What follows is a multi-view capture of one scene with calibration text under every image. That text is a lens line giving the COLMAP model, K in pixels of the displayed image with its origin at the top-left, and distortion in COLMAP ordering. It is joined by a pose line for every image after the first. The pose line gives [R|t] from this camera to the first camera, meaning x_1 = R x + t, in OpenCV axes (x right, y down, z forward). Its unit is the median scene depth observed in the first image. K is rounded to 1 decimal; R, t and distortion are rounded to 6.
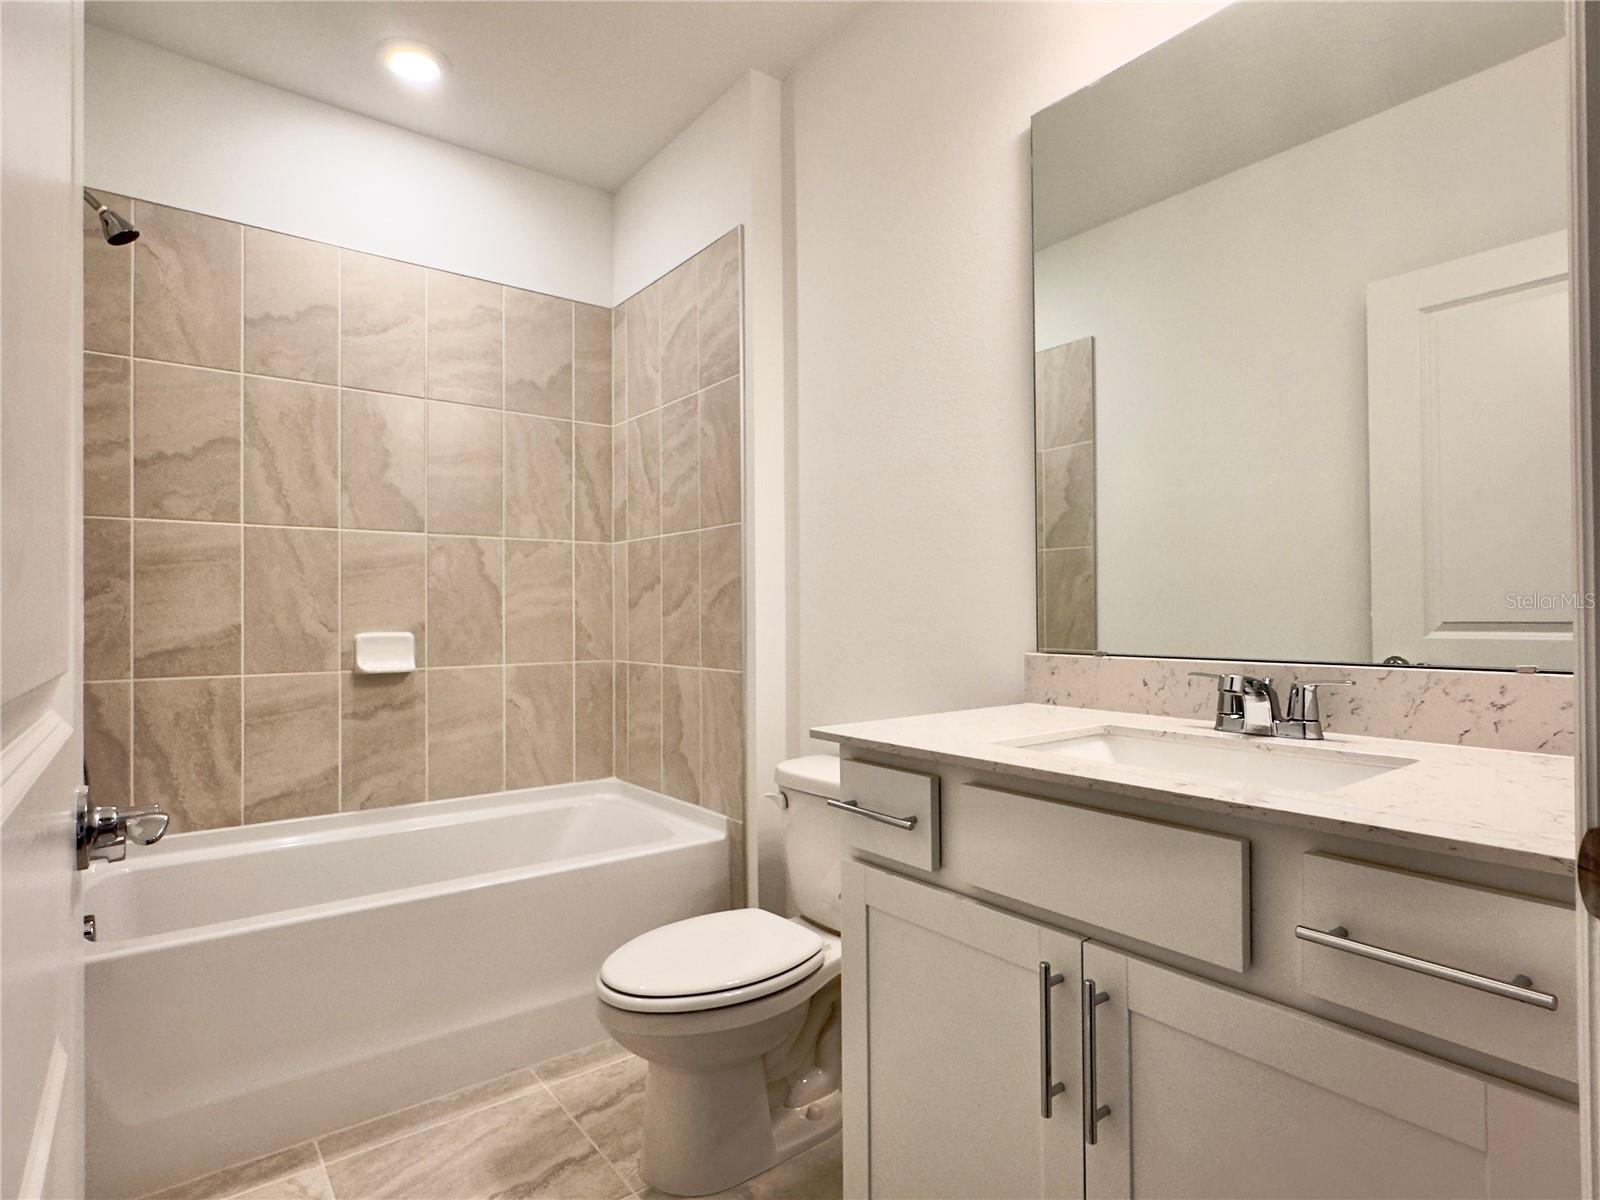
lens RADIAL K [[837.0, 0, 794.4], [0, 837.0, 607.8], [0, 0, 1]] dist [-0.001894, 0.001422]
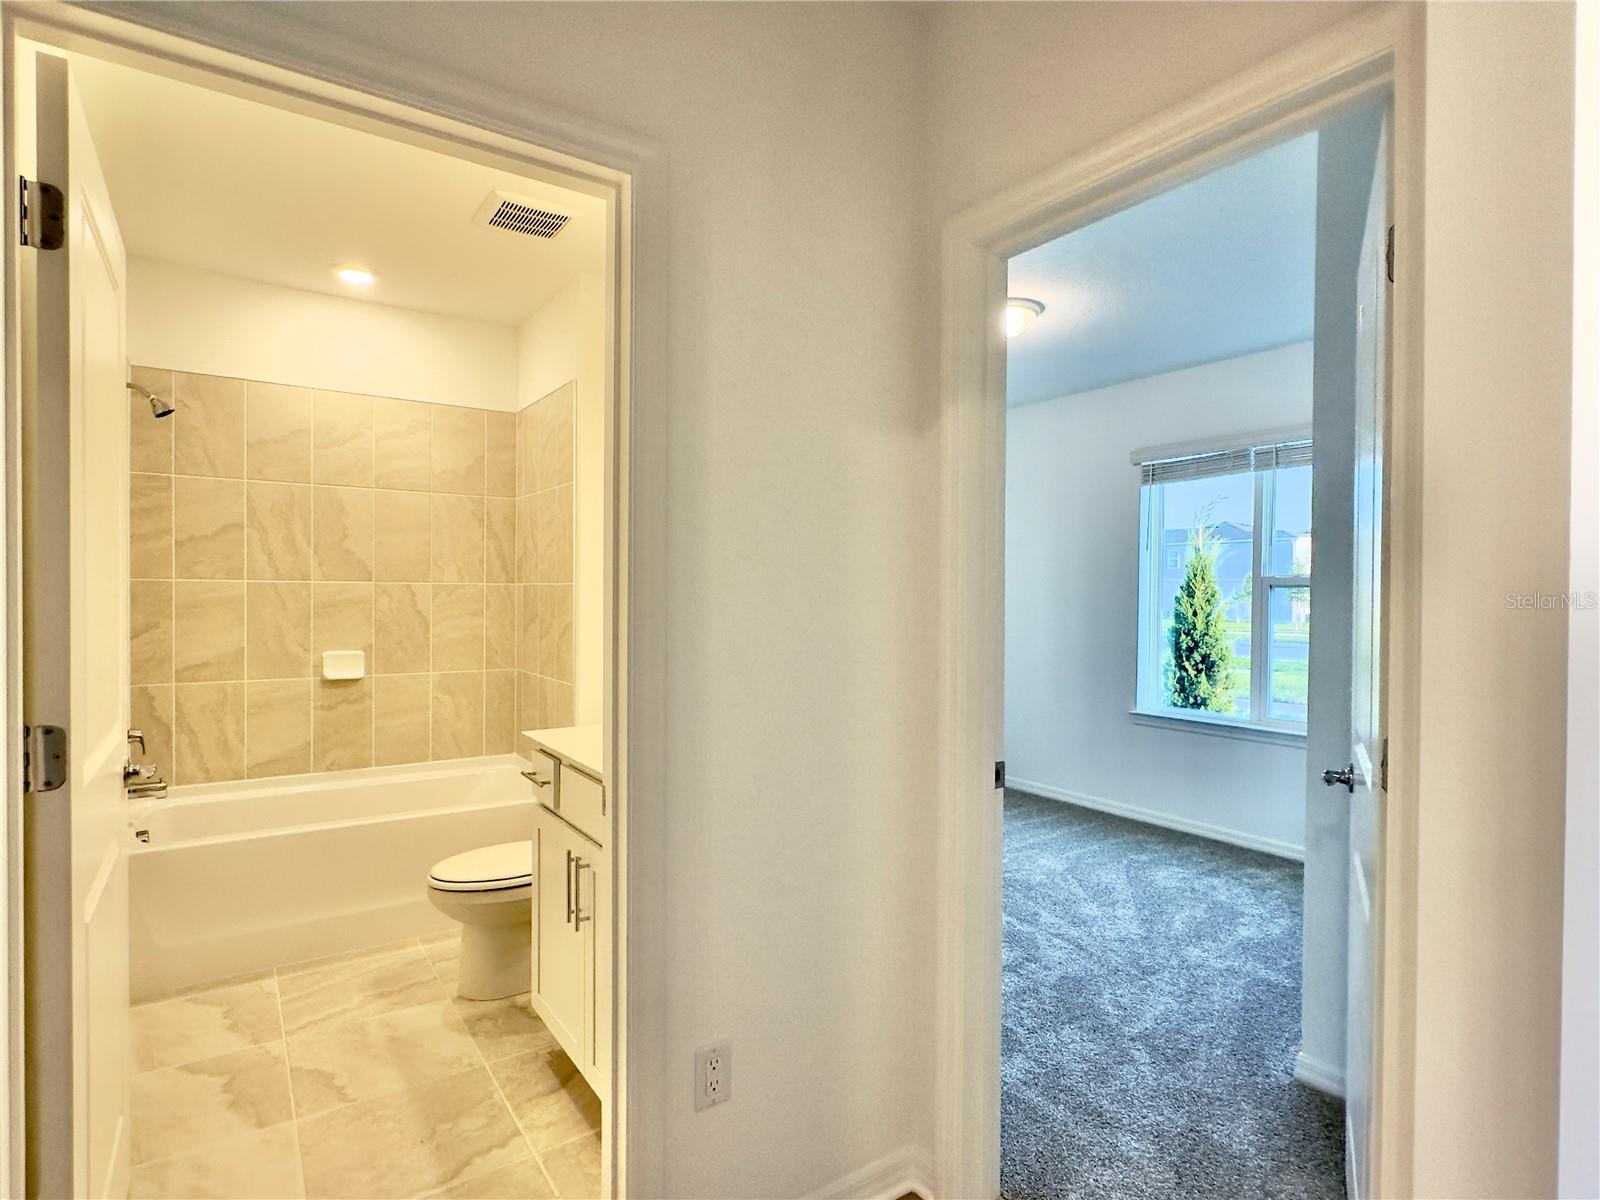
lens RADIAL K [[837.0, 0, 802.5], [0, 837.0, 602.4], [0, 0, 1]] dist [-0.001894, 0.001422]
pose [[0.998437, 0.015170, -0.053784, 0.416446], [-0.013978, 0.999650, 0.022478, -0.106841], [0.054106, -0.021692, 0.998300, -0.443183]]
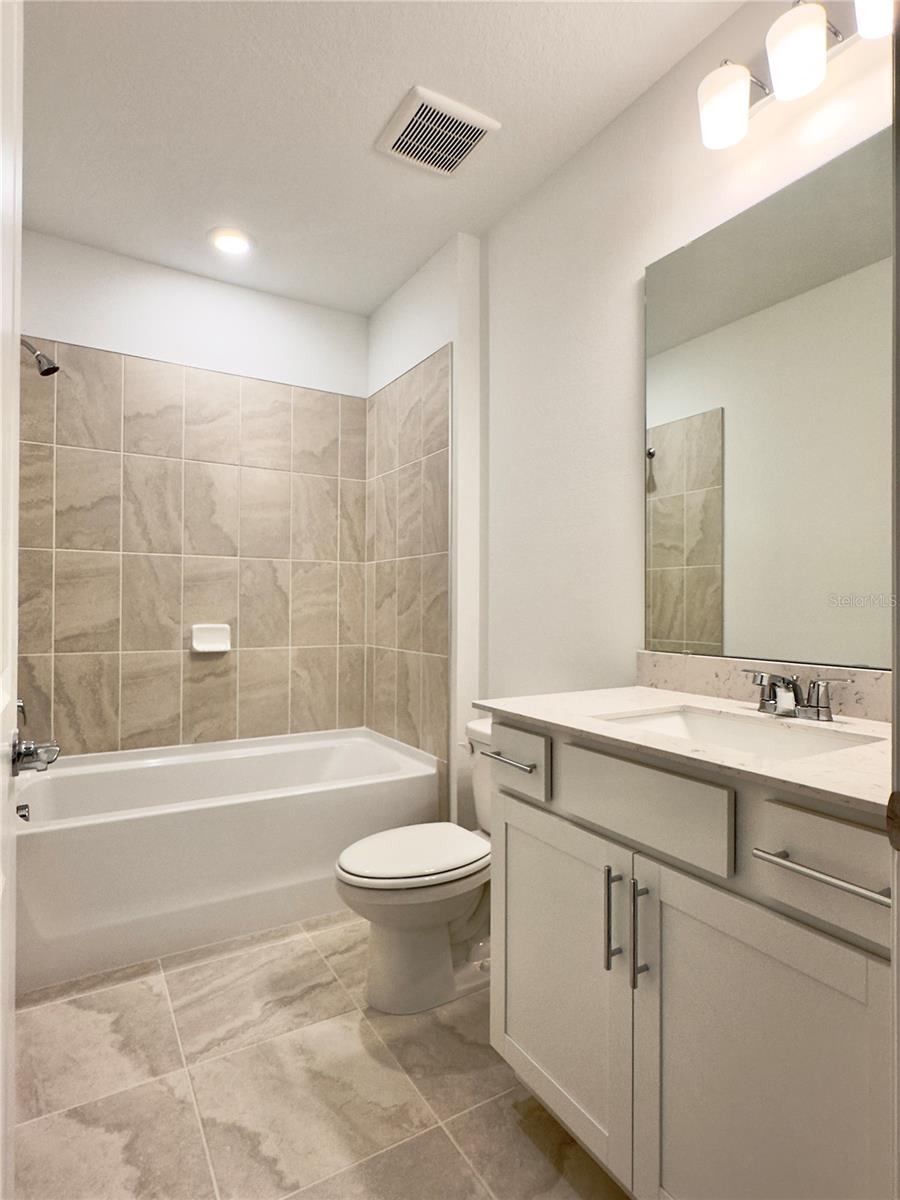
lens RADIAL K [[627.8, 0, 447.5], [0, 627.8, 601.6], [0, 0, 1]] dist [-0.001894, 0.001422]
pose [[0.993179, 0.011029, -0.116073, 0.059118], [-0.010736, 0.999937, 0.003154, -0.020094], [0.116100, -0.001887, 0.993236, -0.059887]]
